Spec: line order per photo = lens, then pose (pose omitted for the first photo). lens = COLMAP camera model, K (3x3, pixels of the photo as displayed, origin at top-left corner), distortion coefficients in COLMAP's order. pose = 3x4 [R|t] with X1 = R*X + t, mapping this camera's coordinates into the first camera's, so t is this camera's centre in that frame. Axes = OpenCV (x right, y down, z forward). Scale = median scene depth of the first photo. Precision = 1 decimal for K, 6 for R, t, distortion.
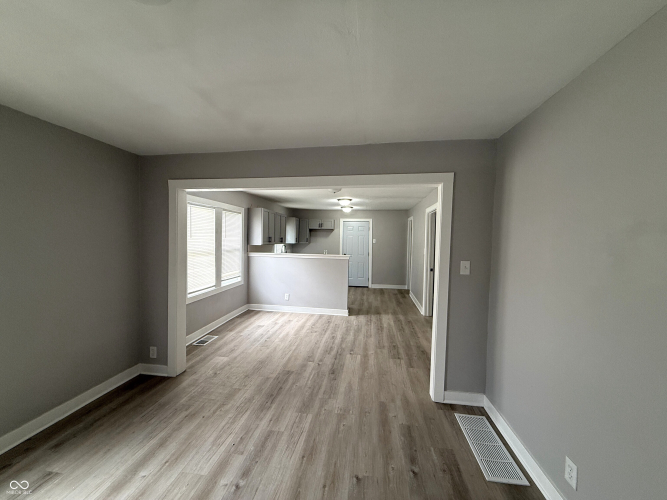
lens RADIAL K [[265.9, 0, 333.5], [0, 265.9, 250.0], [0, 0, 1]] dist [-0.000508, -0.000176]
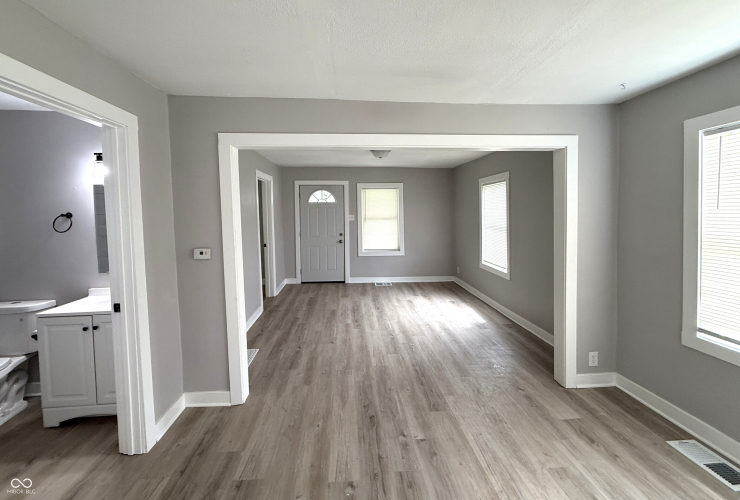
lens RADIAL K [[304.5, 0, 365.9], [0, 304.5, 222.7], [0, 0, 1]] dist [-0.001202, -0.000492]
pose [[-0.978712, 0.006065, -0.205148, 0.108763], [-0.008634, 0.997462, 0.070677, -0.044394], [0.205056, 0.070944, -0.976176, 1.134347]]
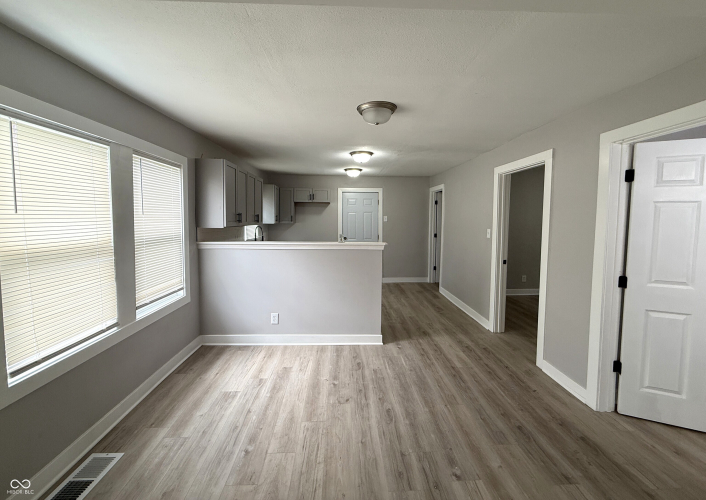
lens RADIAL K [[281.9, 0, 351.8], [0, 281.9, 236.0], [0, 0, 1]] dist [0.000366, -0.000030]
pose [[0.983718, -0.022026, 0.178362, -0.140097], [0.017837, 0.999527, 0.025057, -0.014069], [-0.178830, -0.021468, 0.983646, 0.460504]]
